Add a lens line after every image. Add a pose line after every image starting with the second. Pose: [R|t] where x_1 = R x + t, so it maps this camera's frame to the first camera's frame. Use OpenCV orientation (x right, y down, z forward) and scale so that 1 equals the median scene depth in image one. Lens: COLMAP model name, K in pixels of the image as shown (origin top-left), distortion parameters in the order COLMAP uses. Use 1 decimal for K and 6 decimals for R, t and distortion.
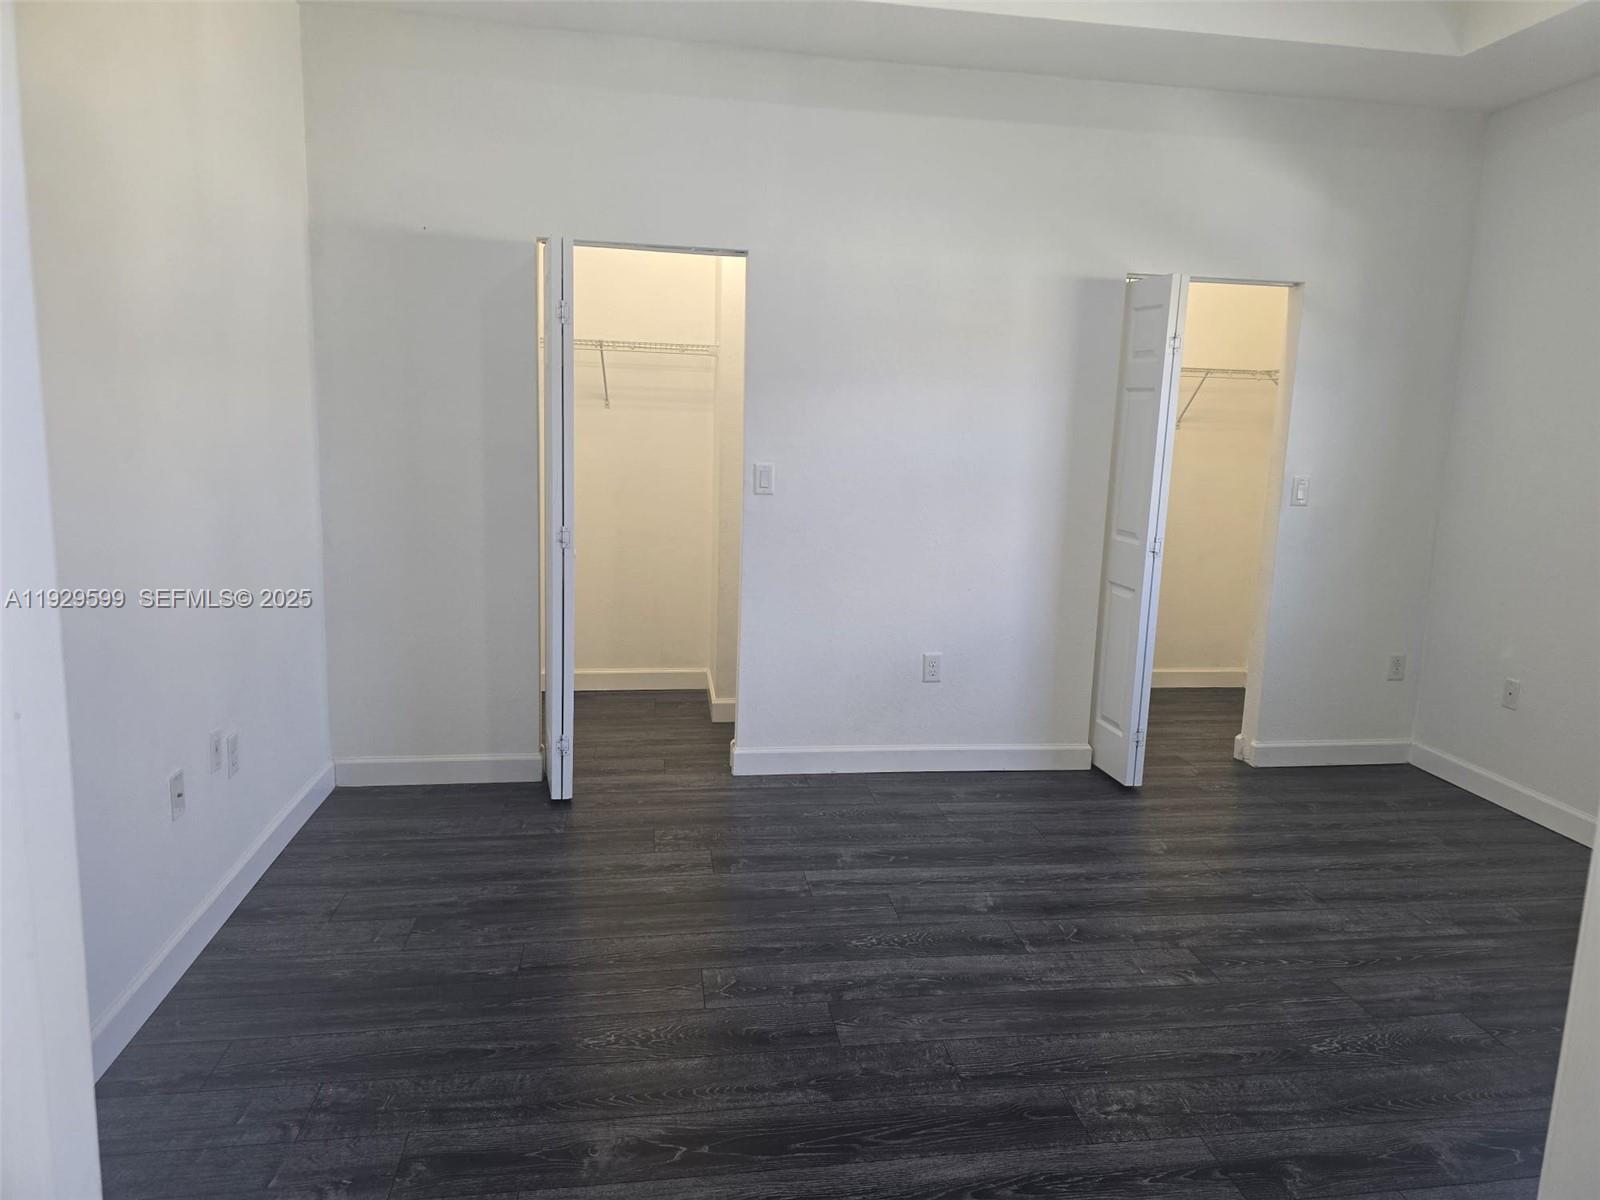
lens RADIAL K [[1059.4, 0, 843.9], [0, 1059.4, 590.1], [0, 0, 1]] dist [0.053066, -0.035272]
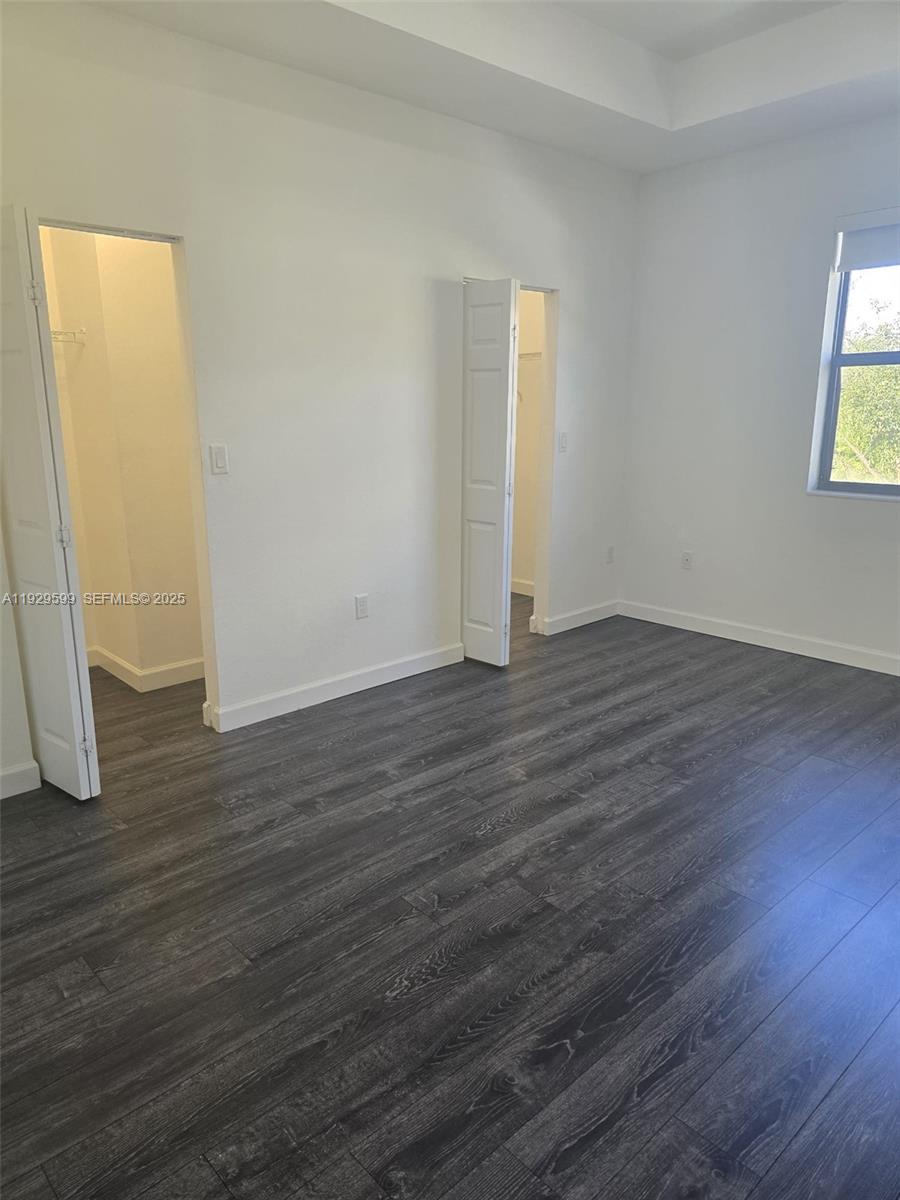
lens RADIAL K [[794.6, 0, 450.9], [0, 794.6, 603.5], [0, 0, 1]] dist [0.053066, -0.035272]
pose [[0.842839, -0.169573, 0.510752, -0.373625], [0.121658, 0.984528, 0.126110, -0.041147], [-0.524235, -0.044153, 0.850428, 0.210833]]
